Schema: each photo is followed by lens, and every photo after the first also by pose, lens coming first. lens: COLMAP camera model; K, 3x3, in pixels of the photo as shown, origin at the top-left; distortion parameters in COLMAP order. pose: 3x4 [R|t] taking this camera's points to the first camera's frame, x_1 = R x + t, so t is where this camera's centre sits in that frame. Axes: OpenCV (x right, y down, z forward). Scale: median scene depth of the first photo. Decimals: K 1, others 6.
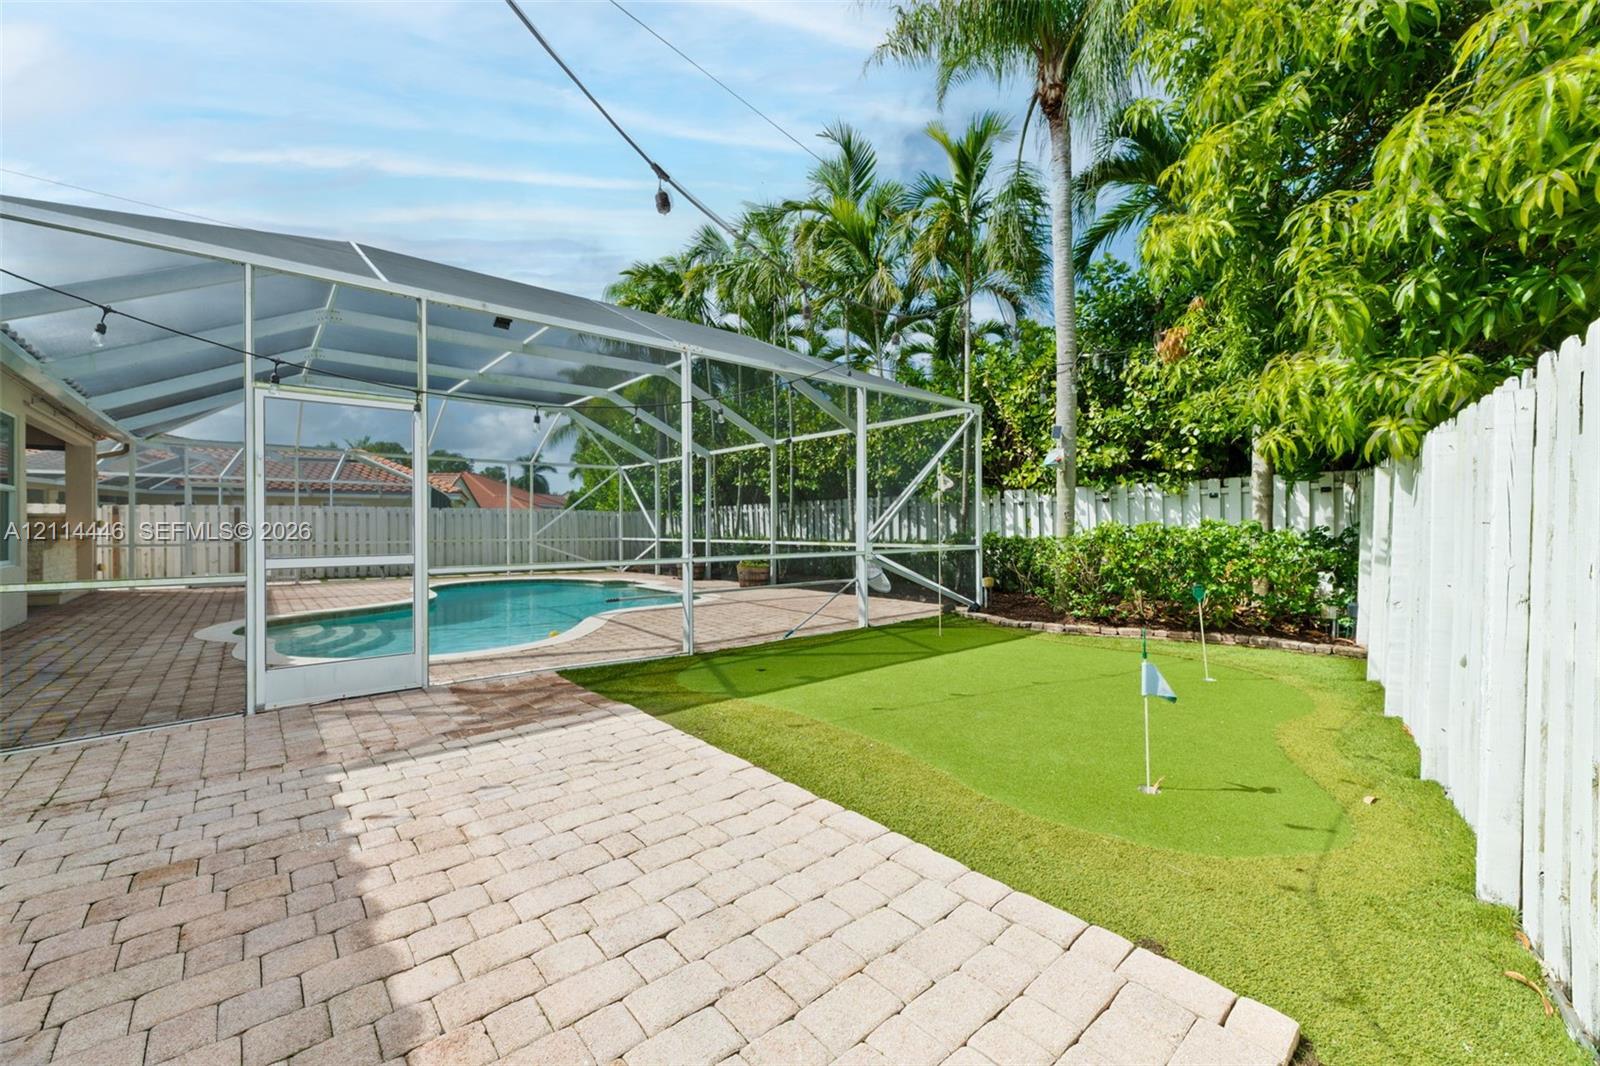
lens RADIAL K [[646.9, 0, 809.6], [0, 646.9, 534.4], [0, 0, 1]] dist [0.009557, -0.000393]
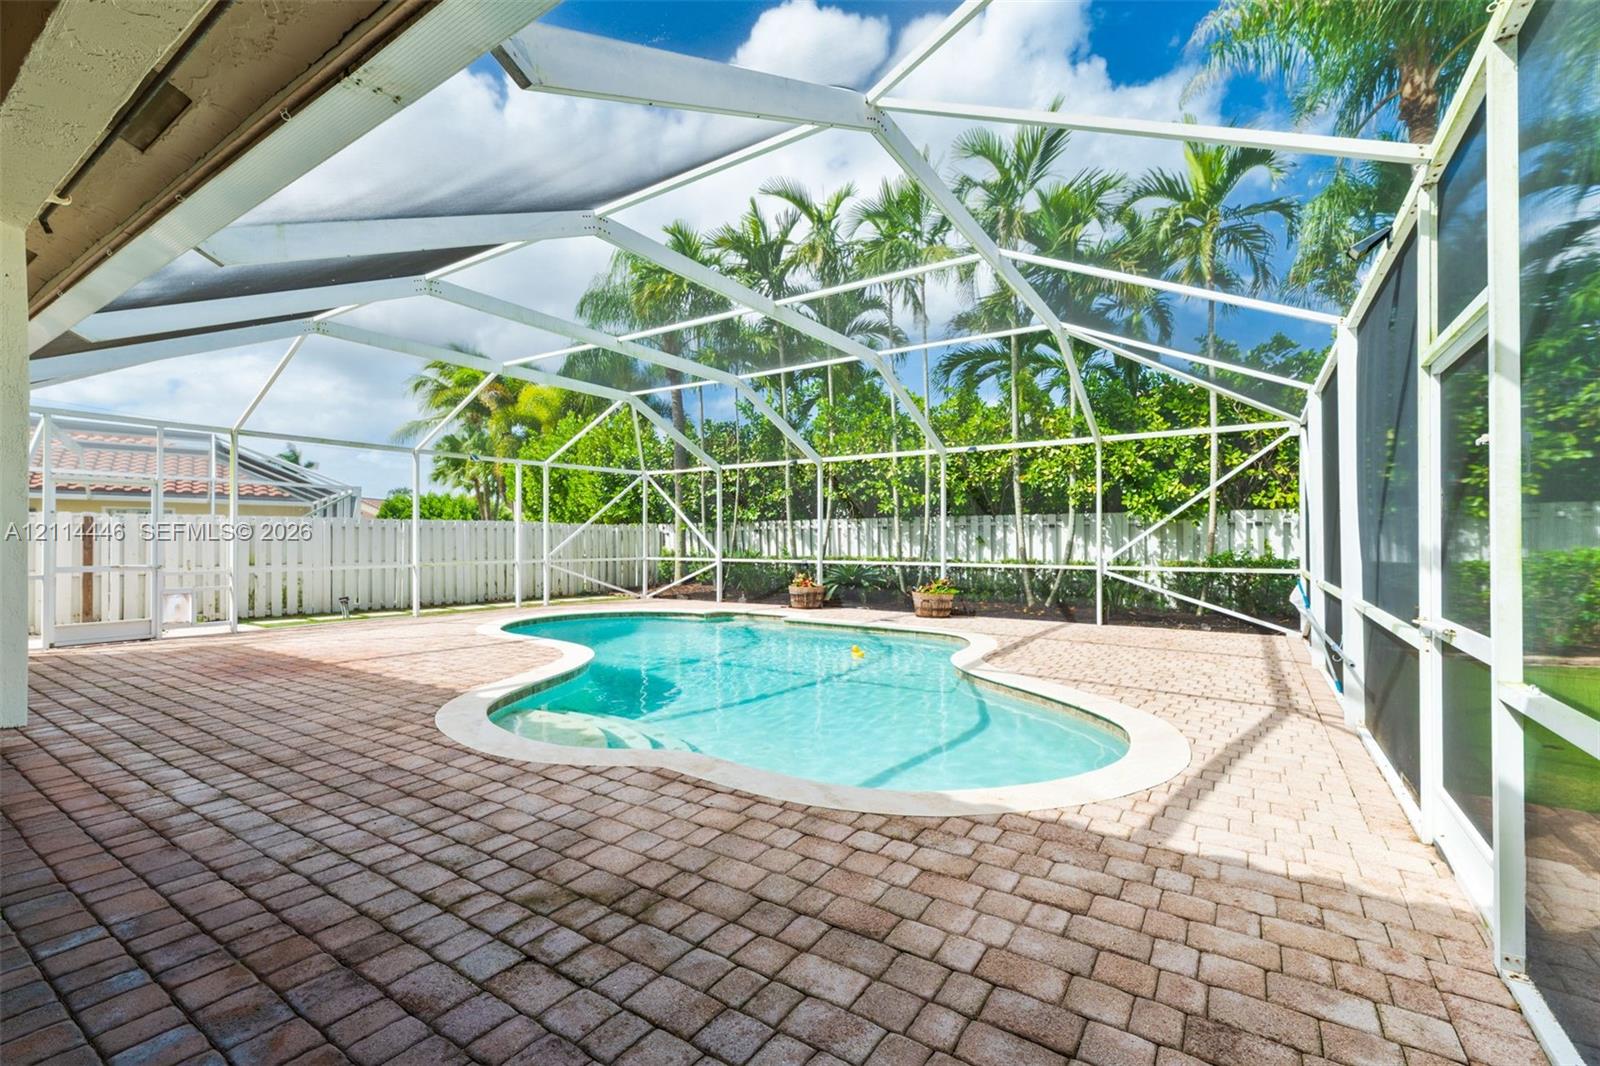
lens RADIAL K [[646.9, 0, 799.6], [0, 646.9, 537.8], [0, 0, 1]] dist [0.009557, -0.000393]
pose [[0.967442, 0.002572, 0.253081, -0.491326], [0.001700, 0.999860, -0.016661, -0.010059], [-0.253088, 0.016549, 0.967302, 0.198492]]
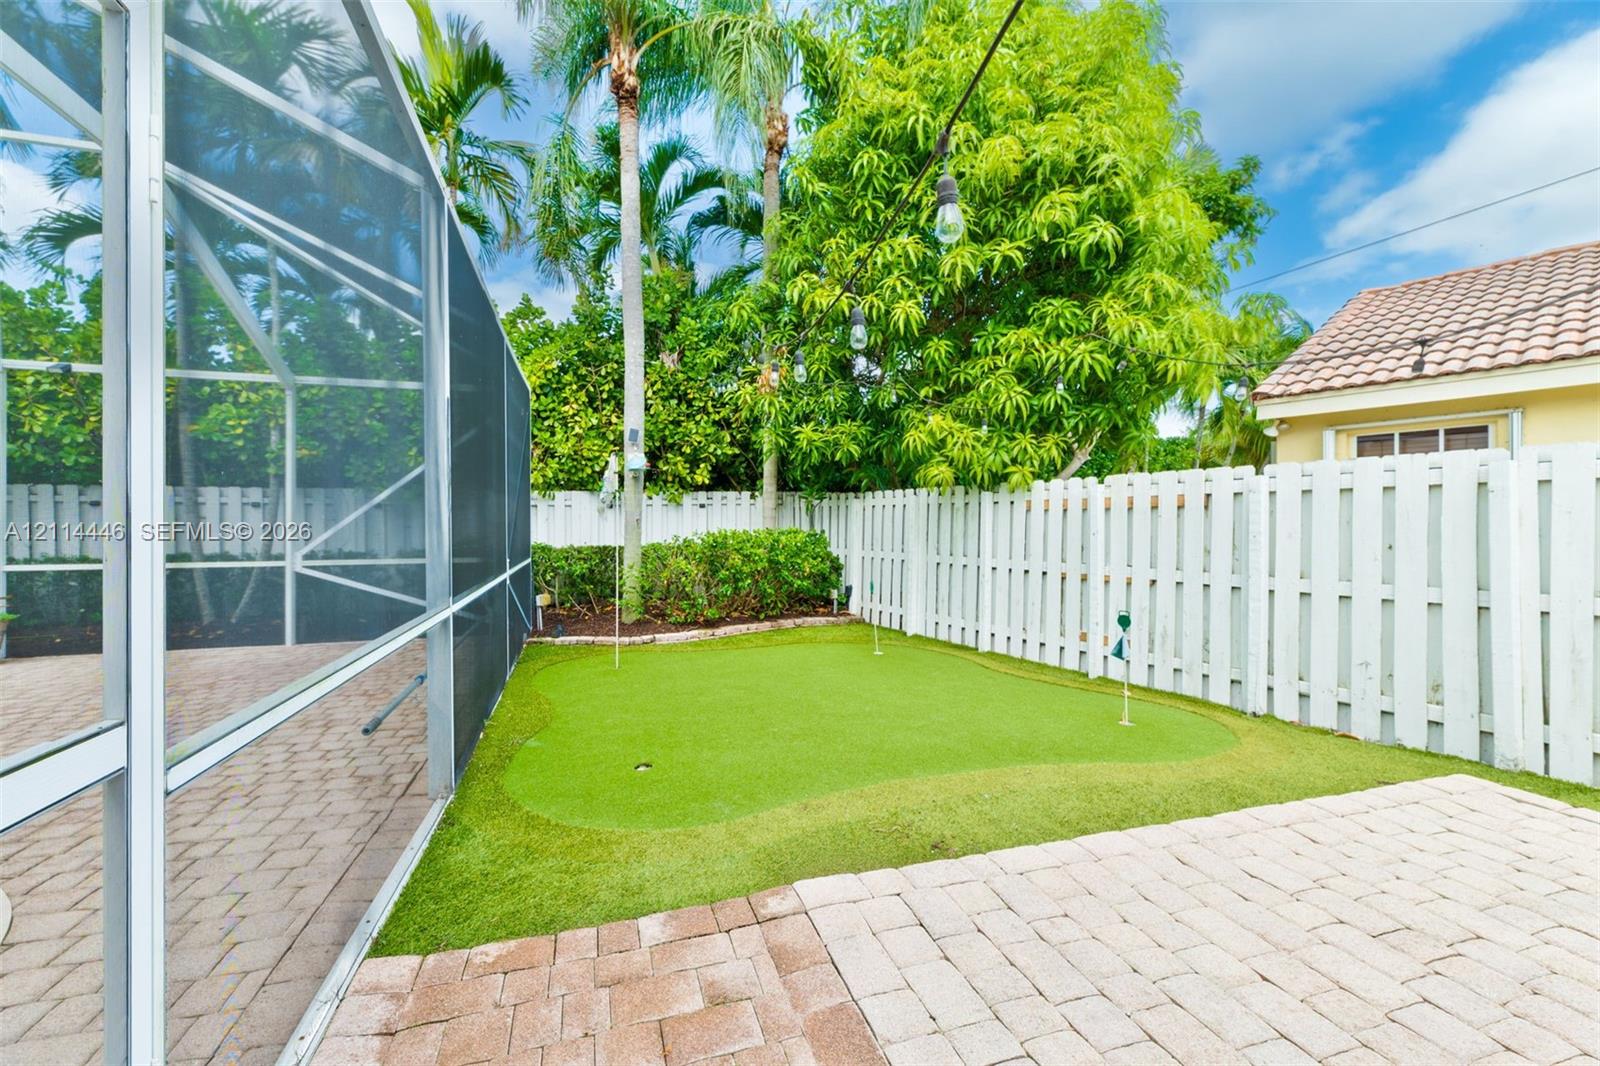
lens RADIAL K [[646.9, 0, 795.9], [0, 646.9, 534.4], [0, 0, 1]] dist [0.009557, -0.000393]
pose [[0.397385, -0.004181, 0.917642, -0.249018], [0.010849, 0.999941, -0.000142, -0.004569], [-0.917588, 0.010012, 0.397407, 0.262284]]
